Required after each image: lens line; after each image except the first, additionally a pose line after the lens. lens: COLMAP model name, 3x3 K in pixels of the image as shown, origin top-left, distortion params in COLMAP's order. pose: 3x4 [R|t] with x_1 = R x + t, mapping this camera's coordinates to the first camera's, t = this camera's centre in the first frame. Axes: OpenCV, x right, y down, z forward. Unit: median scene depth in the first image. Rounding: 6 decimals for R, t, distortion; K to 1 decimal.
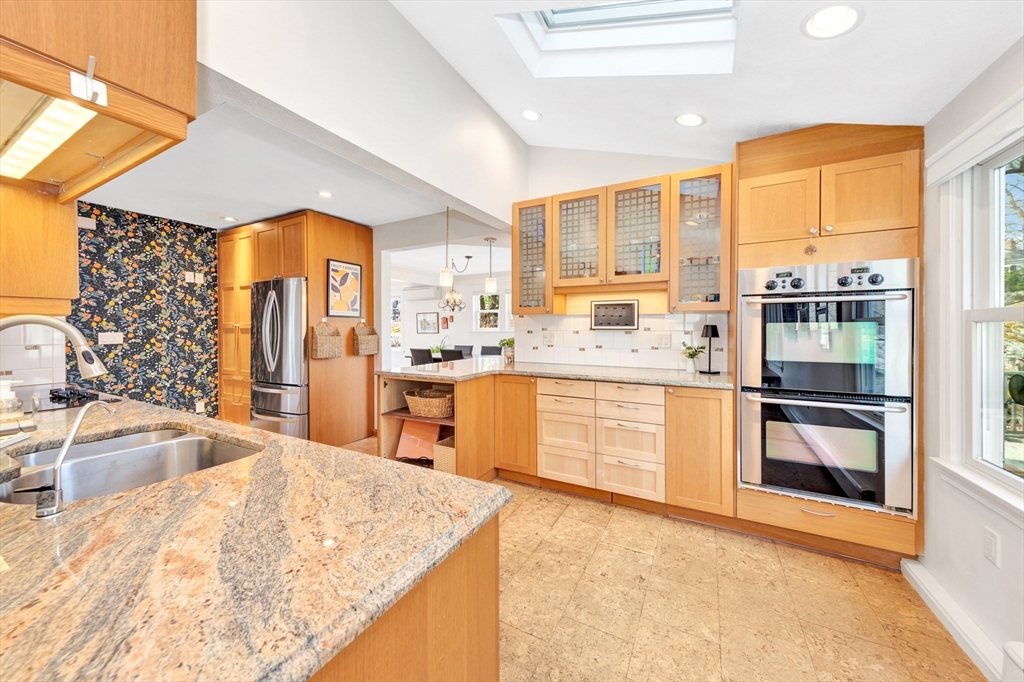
lens RADIAL K [[356.5, 0, 517.8], [0, 356.5, 332.1], [0, 0, 1]] dist [0.001477, 0.000085]
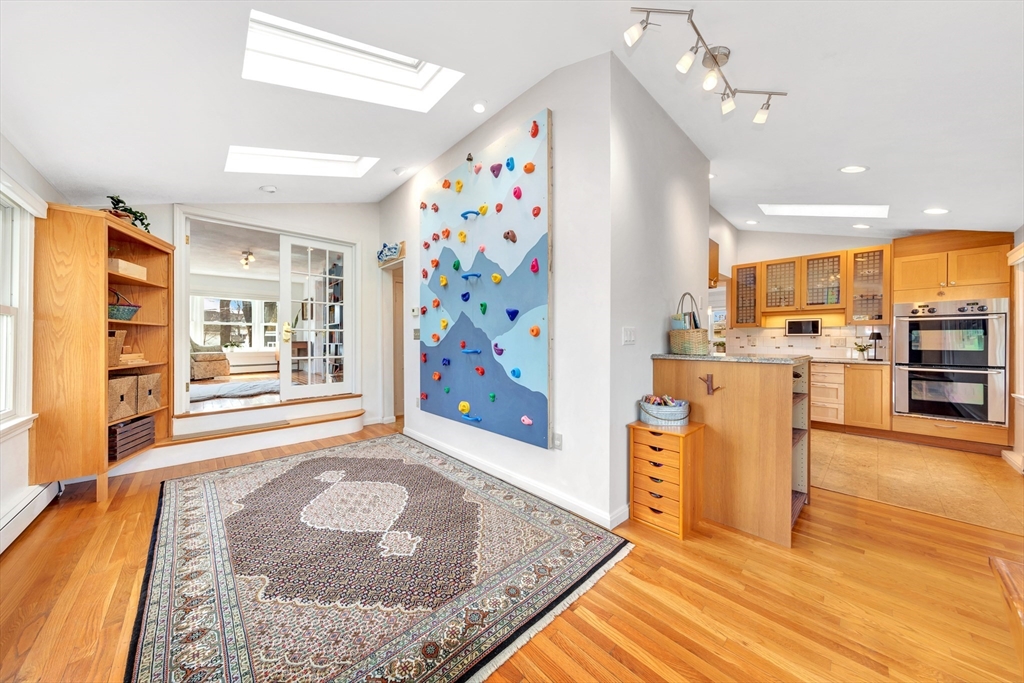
lens RADIAL K [[337.6, 0, 506.8], [0, 337.6, 343.0], [0, 0, 1]] dist [0.002291, 0.000242]
pose [[0.940909, 0.009155, -0.338535, -0.772638], [-0.012337, 0.999898, -0.007247, 0.083858], [0.338434, 0.010996, 0.940926, -1.512189]]
